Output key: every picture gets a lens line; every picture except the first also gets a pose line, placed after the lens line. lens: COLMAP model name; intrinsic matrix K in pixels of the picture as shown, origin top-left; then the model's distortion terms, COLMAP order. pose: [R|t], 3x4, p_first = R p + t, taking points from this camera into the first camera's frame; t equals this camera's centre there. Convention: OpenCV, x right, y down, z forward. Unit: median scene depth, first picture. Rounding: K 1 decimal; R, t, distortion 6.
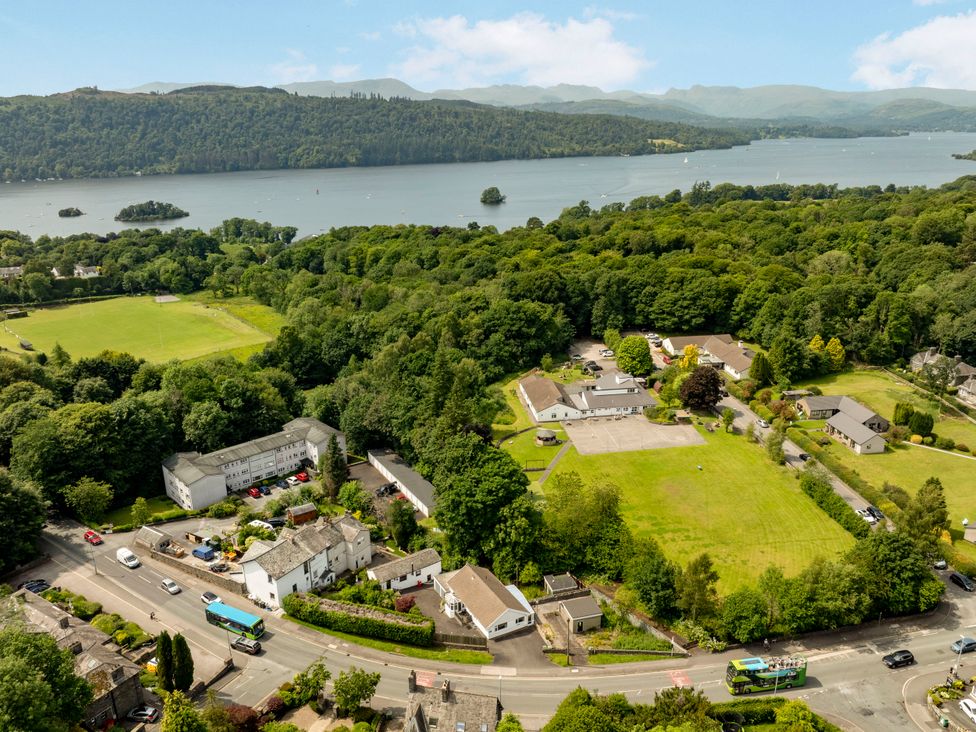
lens RADIAL K [[776.8, 0, 489.3], [0, 776.8, 378.4], [0, 0, 1]] dist [-0.037551, -0.003551]
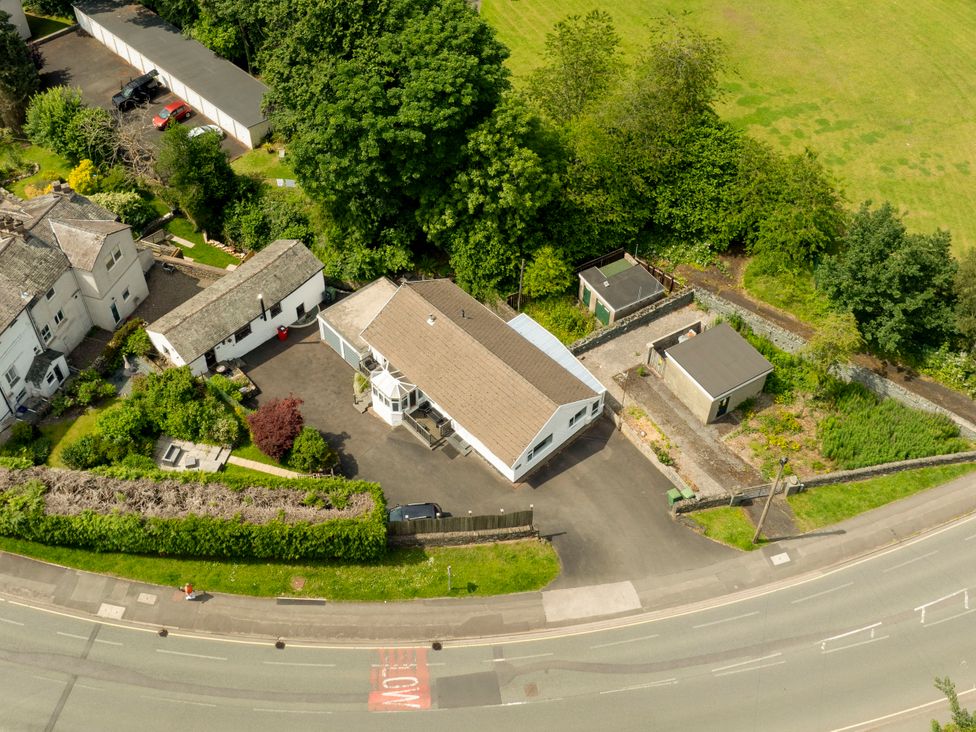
lens RADIAL K [[964.0, 0, 456.5], [0, 964.0, 223.6], [0, 0, 1]] dist [-0.034176, 0.000000]
pose [[0.968728, -0.157386, 0.191823, -0.069803], [0.075478, 0.923367, 0.376427, 0.019833], [-0.236367, -0.350177, 0.906370, 0.416620]]
